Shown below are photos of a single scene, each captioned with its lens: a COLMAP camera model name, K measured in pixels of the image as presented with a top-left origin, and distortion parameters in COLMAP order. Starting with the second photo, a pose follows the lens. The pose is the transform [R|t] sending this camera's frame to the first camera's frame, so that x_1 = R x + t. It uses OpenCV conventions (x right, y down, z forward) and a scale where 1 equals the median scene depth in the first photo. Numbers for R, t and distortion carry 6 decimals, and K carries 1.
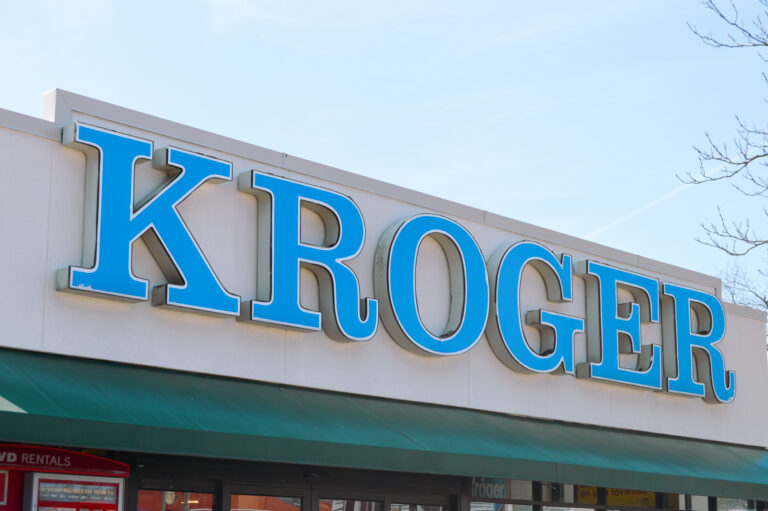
lens RADIAL K [[1388.0, 0, 384.0], [0, 1388.0, 255.5], [0, 0, 1]] dist [-0.016241, -0.099124]
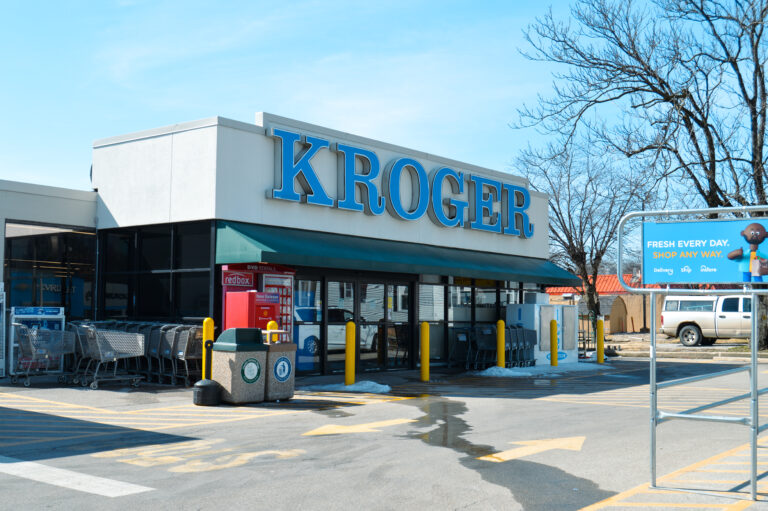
lens RADIAL K [[955.8, 0, 384.0], [0, 955.8, 255.5], [0, 0, 1]] dist [-0.018665, -0.009207]
pose [[0.993947, 0.003063, 0.109819, -0.158295], [-0.019127, 0.989171, 0.145516, -0.089988], [-0.108184, -0.146736, 0.983242, -0.490734]]
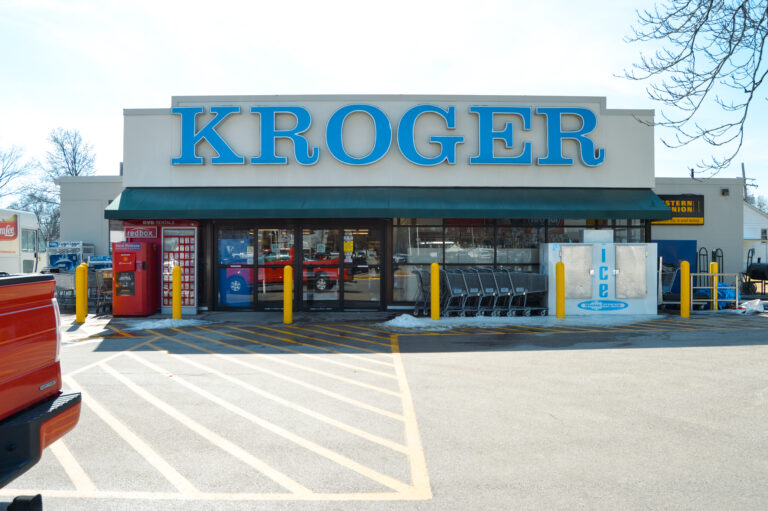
lens RADIAL K [[570.5, 0, 384.1], [0, 570.5, 271.7], [0, 0, 1]] dist [-0.069009, 0.000714]
pose [[0.686107, -0.004510, -0.727487, 0.694592], [0.161709, 0.975910, 0.146461, 0.104207], [0.709301, -0.218129, 0.670307, 0.337050]]
